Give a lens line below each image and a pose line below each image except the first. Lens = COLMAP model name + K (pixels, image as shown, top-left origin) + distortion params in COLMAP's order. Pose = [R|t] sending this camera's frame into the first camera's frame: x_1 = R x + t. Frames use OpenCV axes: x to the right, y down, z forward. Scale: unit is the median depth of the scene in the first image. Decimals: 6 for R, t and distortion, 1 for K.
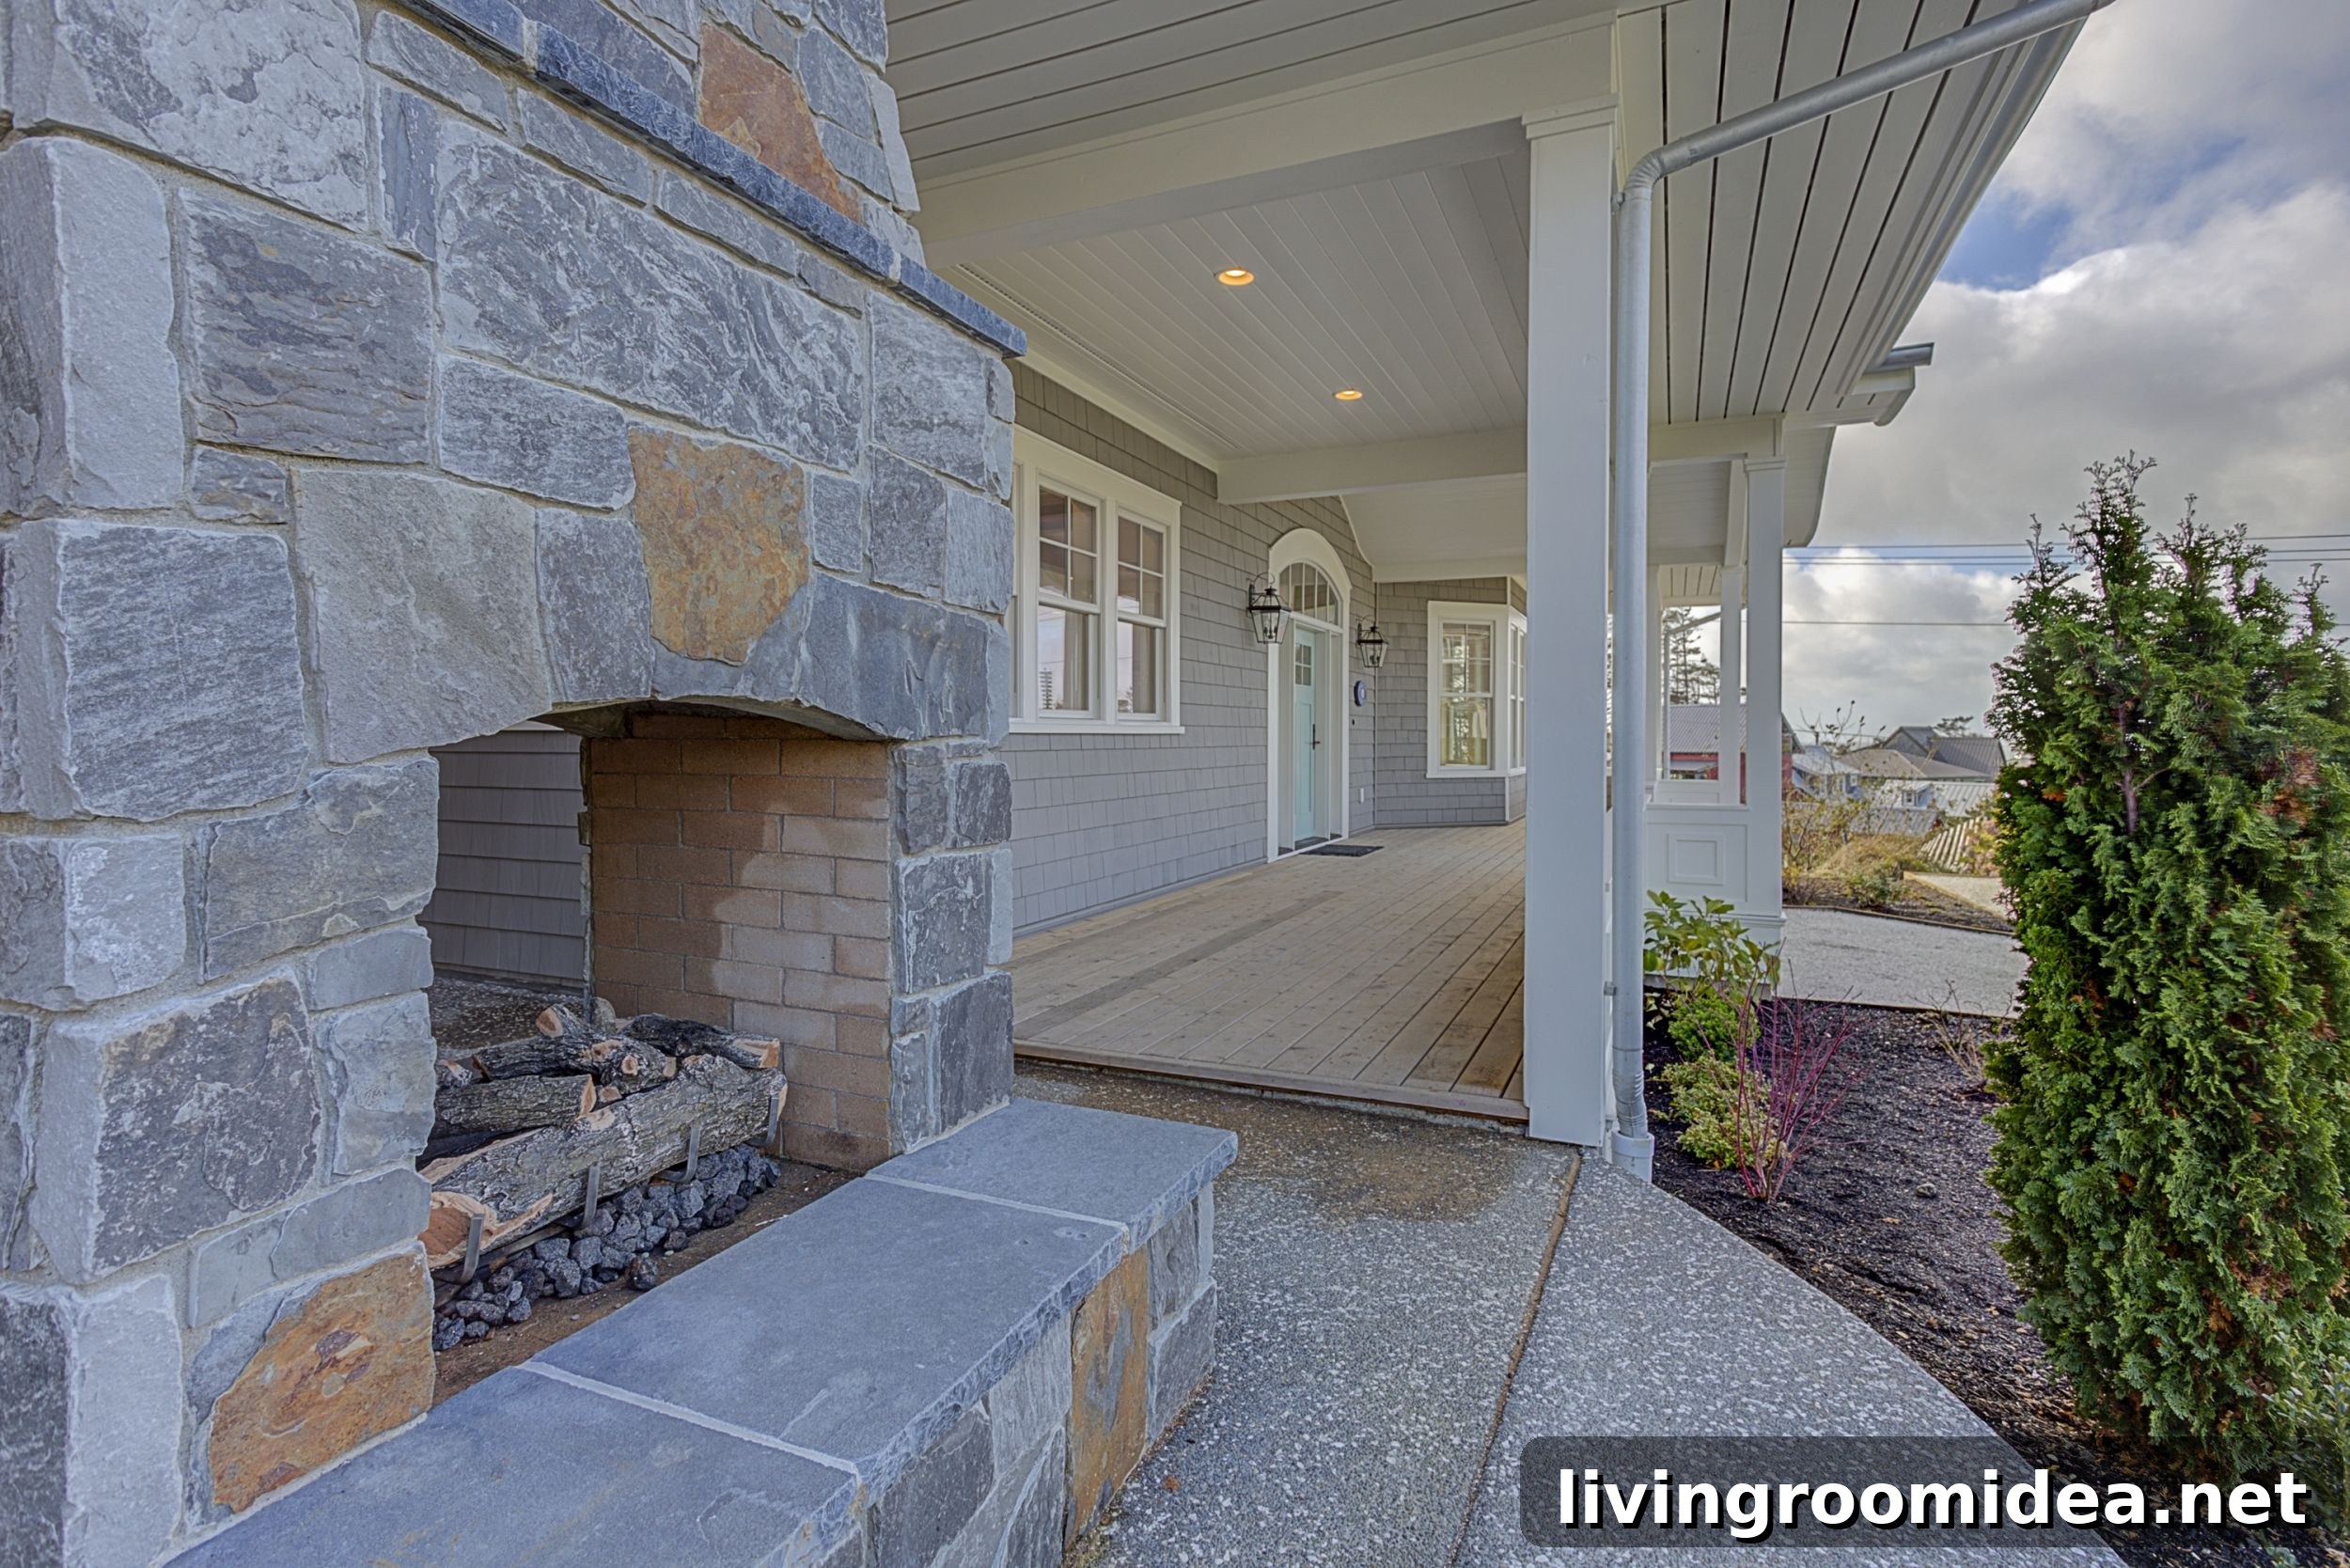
lens RADIAL K [[1127.9, 0, 1174.6], [0, 1127.9, 789.7], [0, 0, 1]] dist [0.001124, 0.000171]
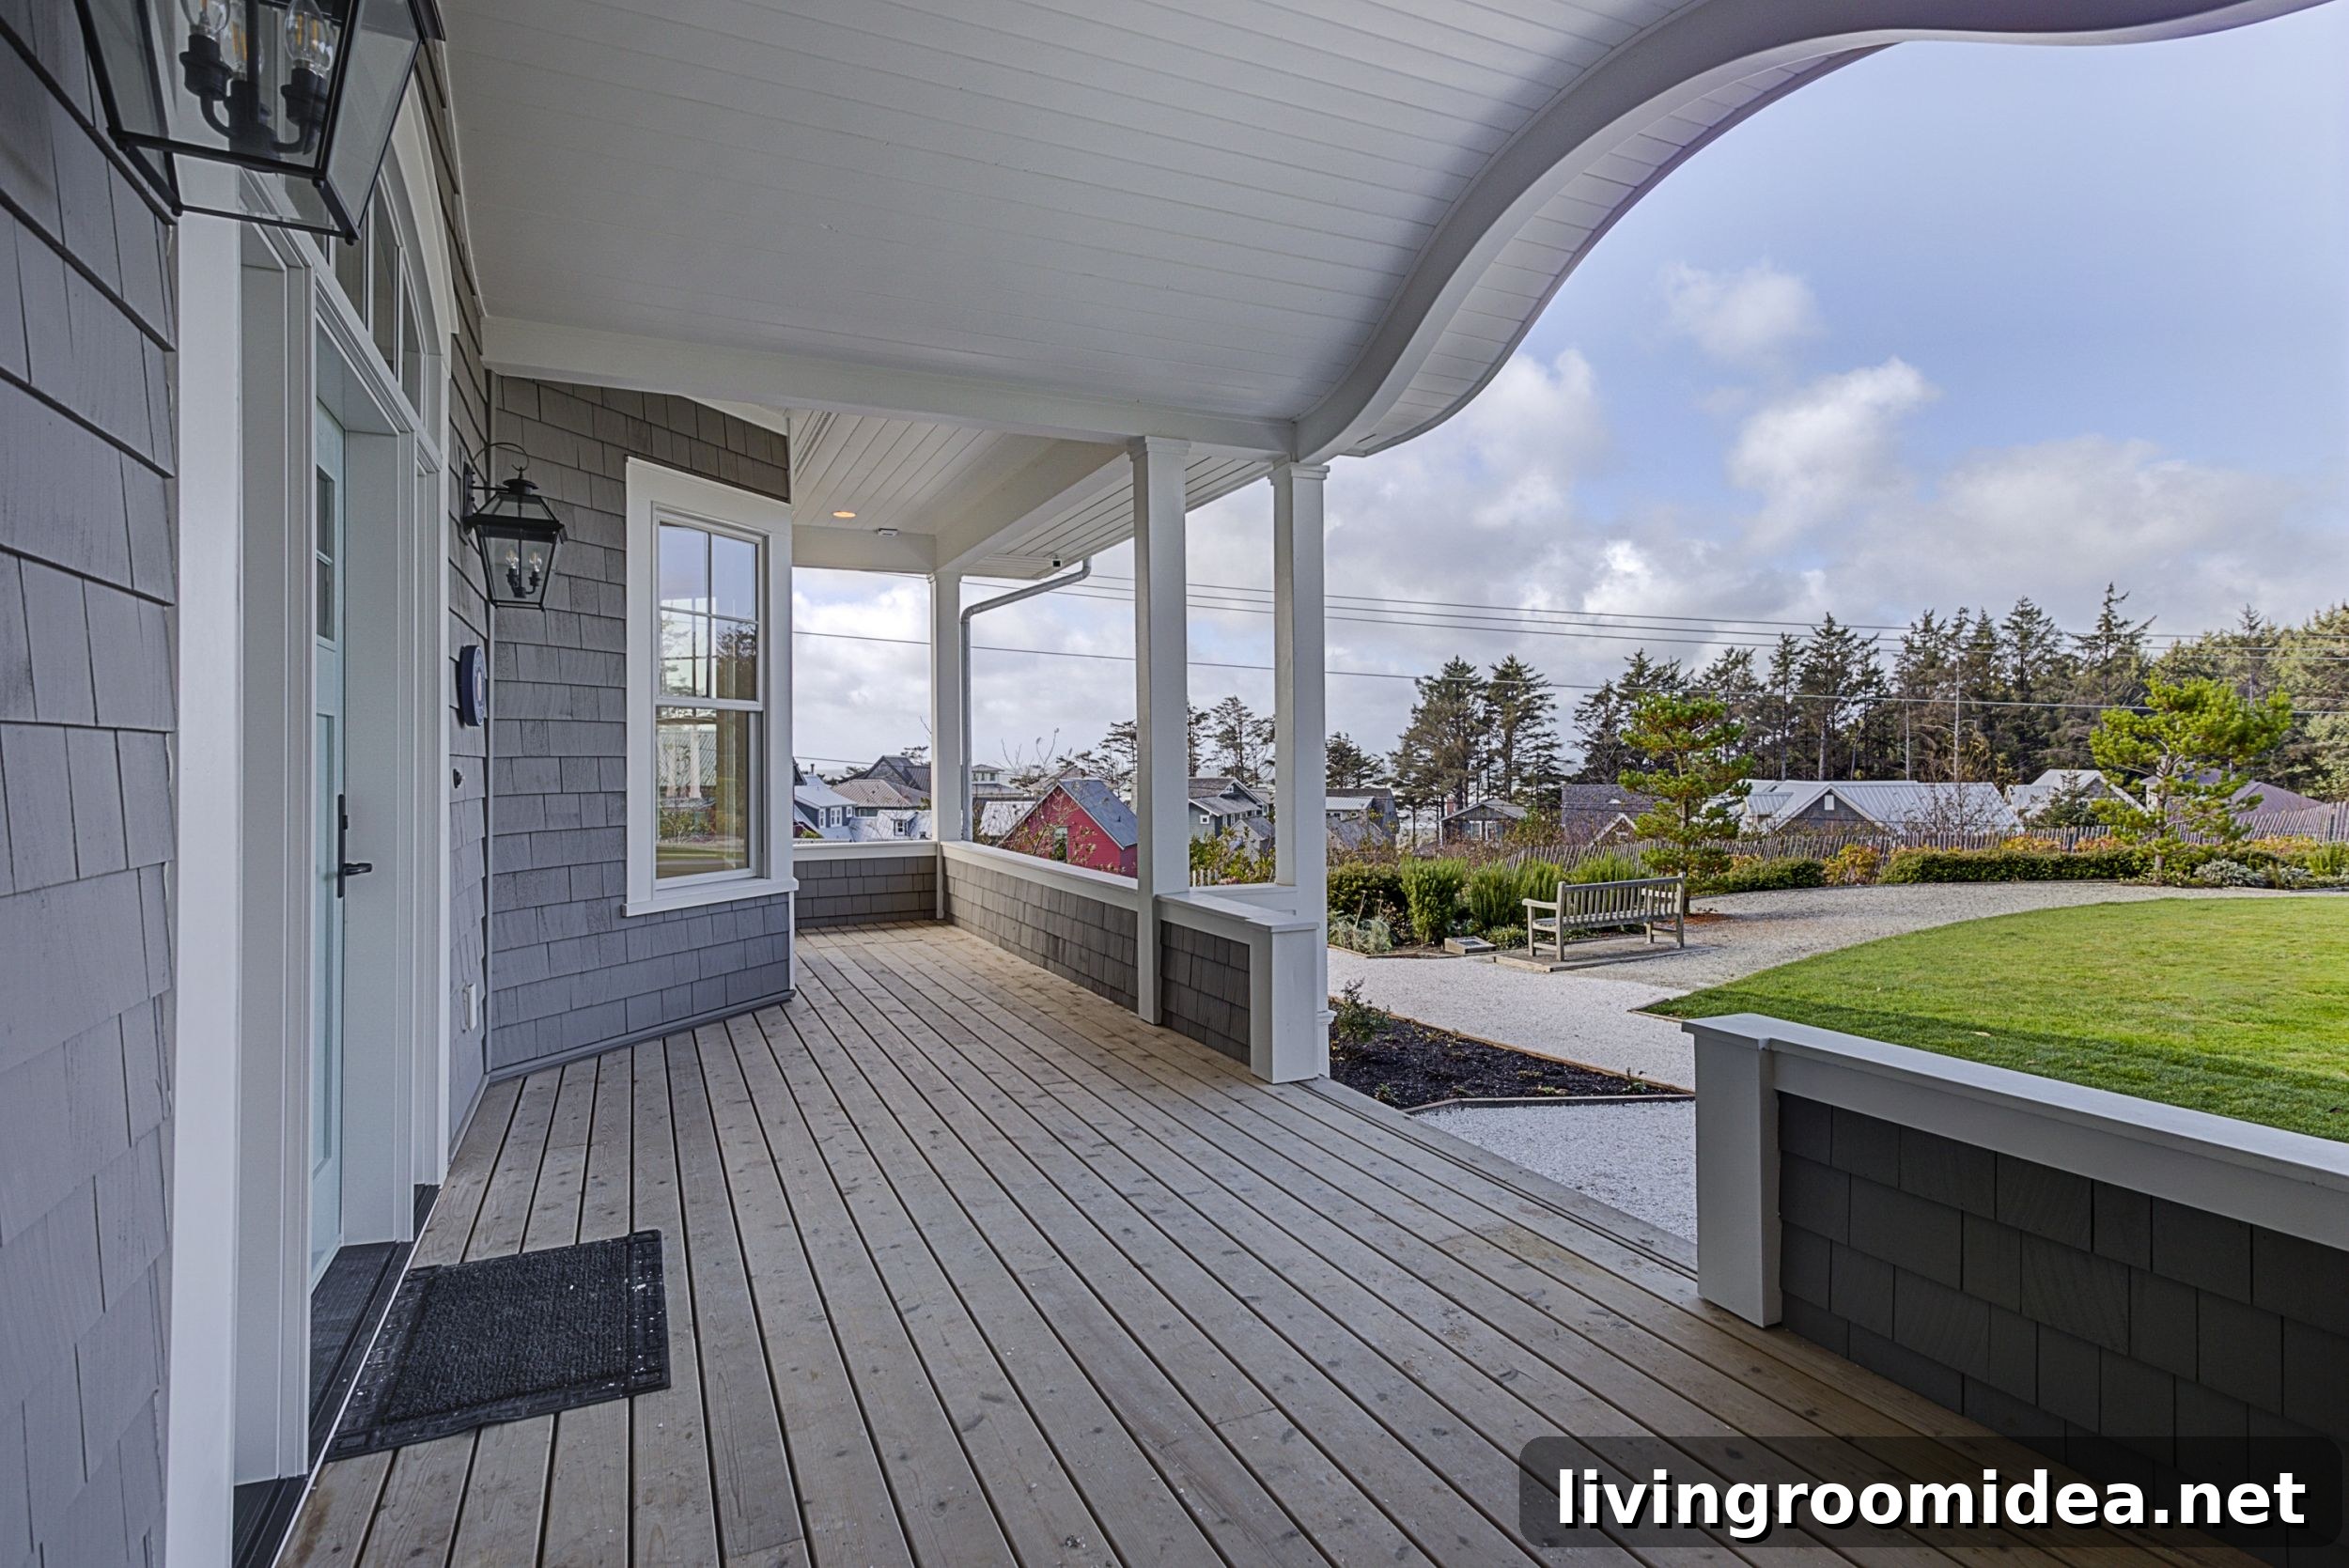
lens RADIAL K [[1203.6, 0, 1178.4], [0, 1203.6, 739.5], [0, 0, 1]] dist [0.000875, 0.000075]
pose [[0.656851, 0.009283, 0.753963, 0.012388], [0.042304, 0.997895, -0.049142, -0.013546], [-0.752832, 0.064175, 0.655076, 0.188977]]
